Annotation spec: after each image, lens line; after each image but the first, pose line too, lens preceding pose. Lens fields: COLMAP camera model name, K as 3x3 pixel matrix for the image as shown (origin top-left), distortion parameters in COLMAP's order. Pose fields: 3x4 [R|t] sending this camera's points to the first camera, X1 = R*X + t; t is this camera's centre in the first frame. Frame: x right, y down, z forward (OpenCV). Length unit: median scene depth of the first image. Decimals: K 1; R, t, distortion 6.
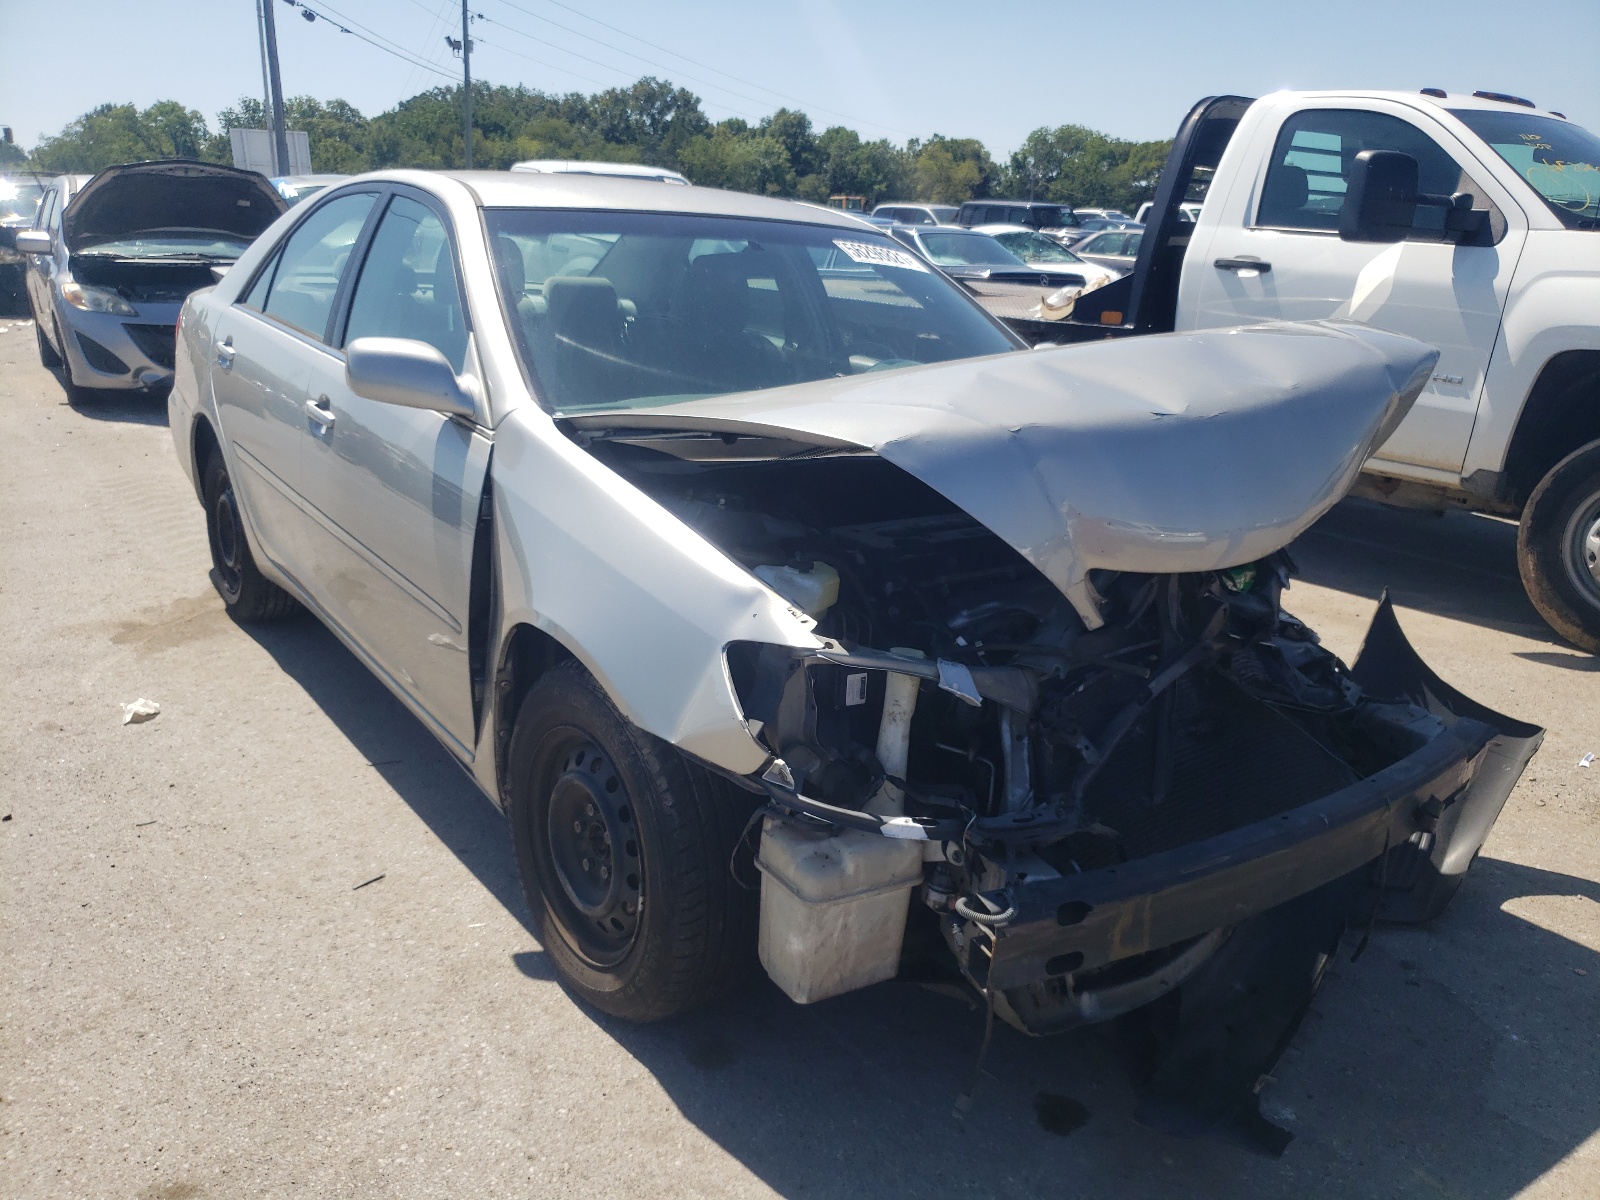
lens RADIAL K [[1341.4, 0, 800.3], [0, 1341.4, 601.3], [0, 0, 1]] dist [0.003825, 0.010427]
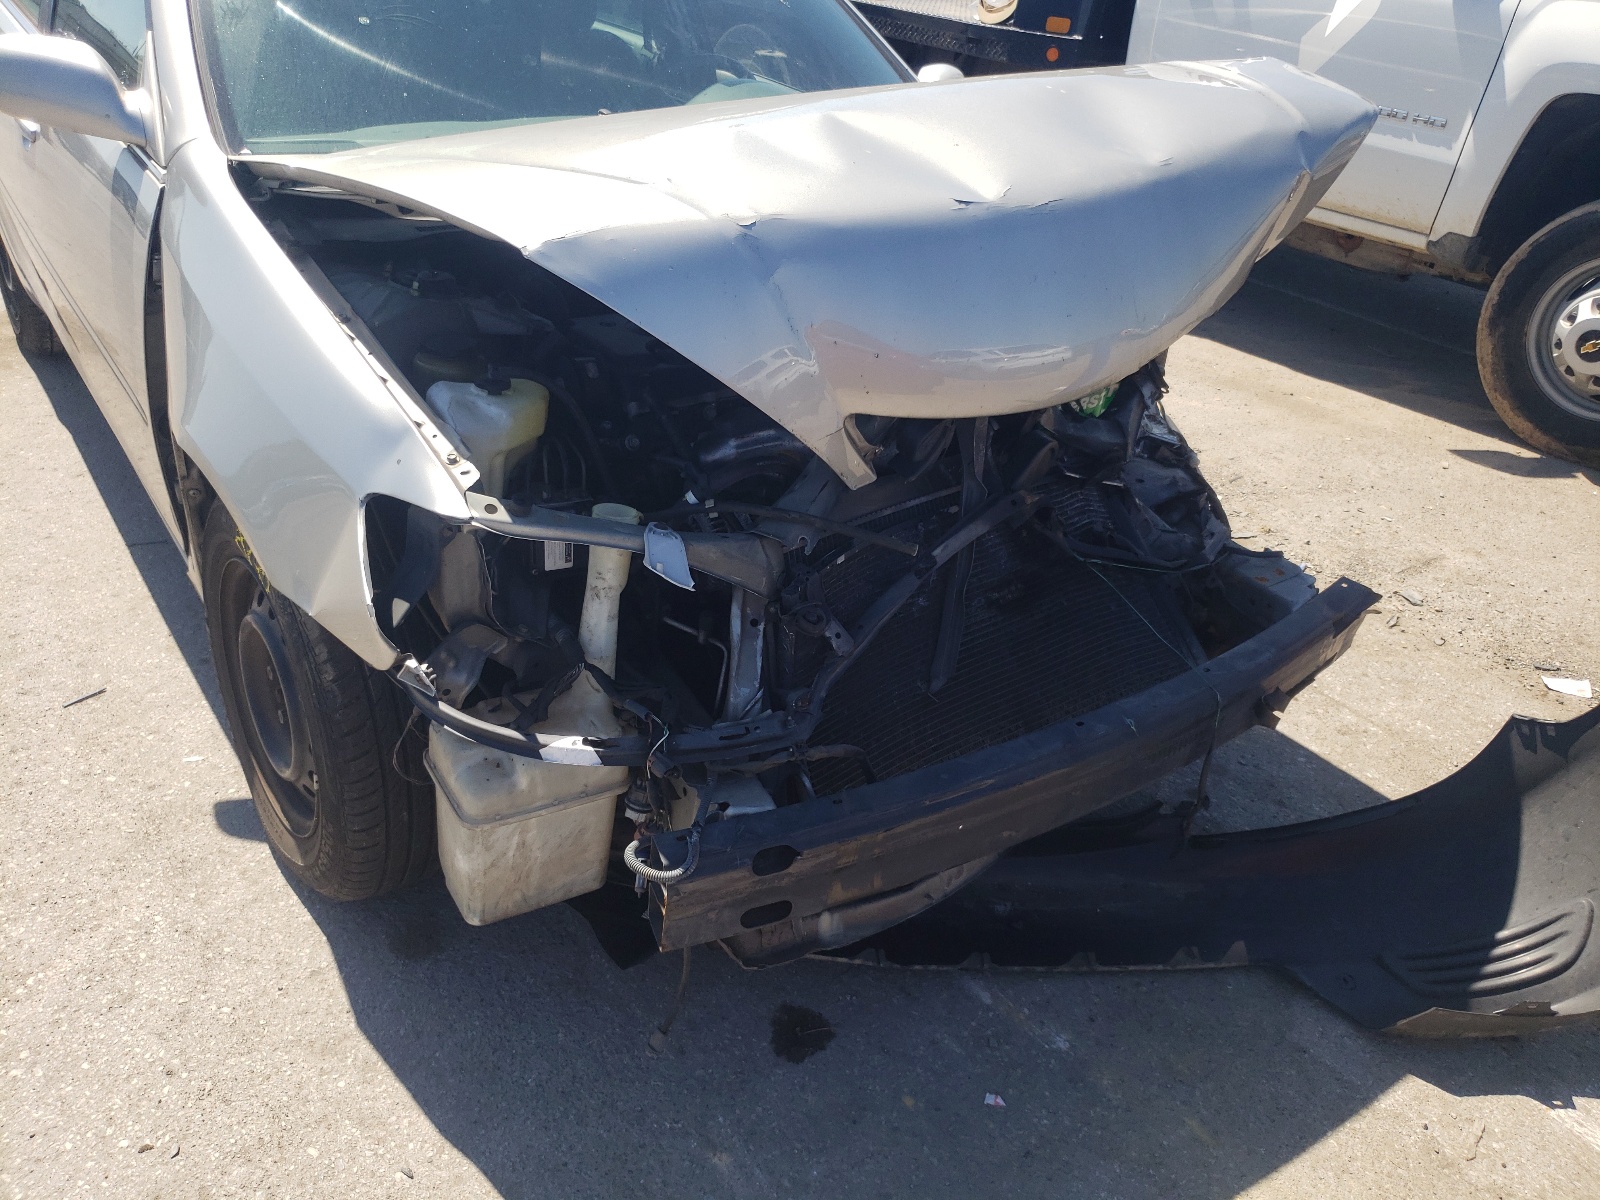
lens RADIAL K [[1301.8, 0, 793.7], [0, 1301.8, 610.6], [0, 0, 1]] dist [0.062248, -0.069220]
pose [[0.999225, 0.038549, 0.007931, 0.173227], [-0.039341, 0.972715, 0.228643, -0.080152], [0.001100, -0.228778, 0.973478, 0.233023]]
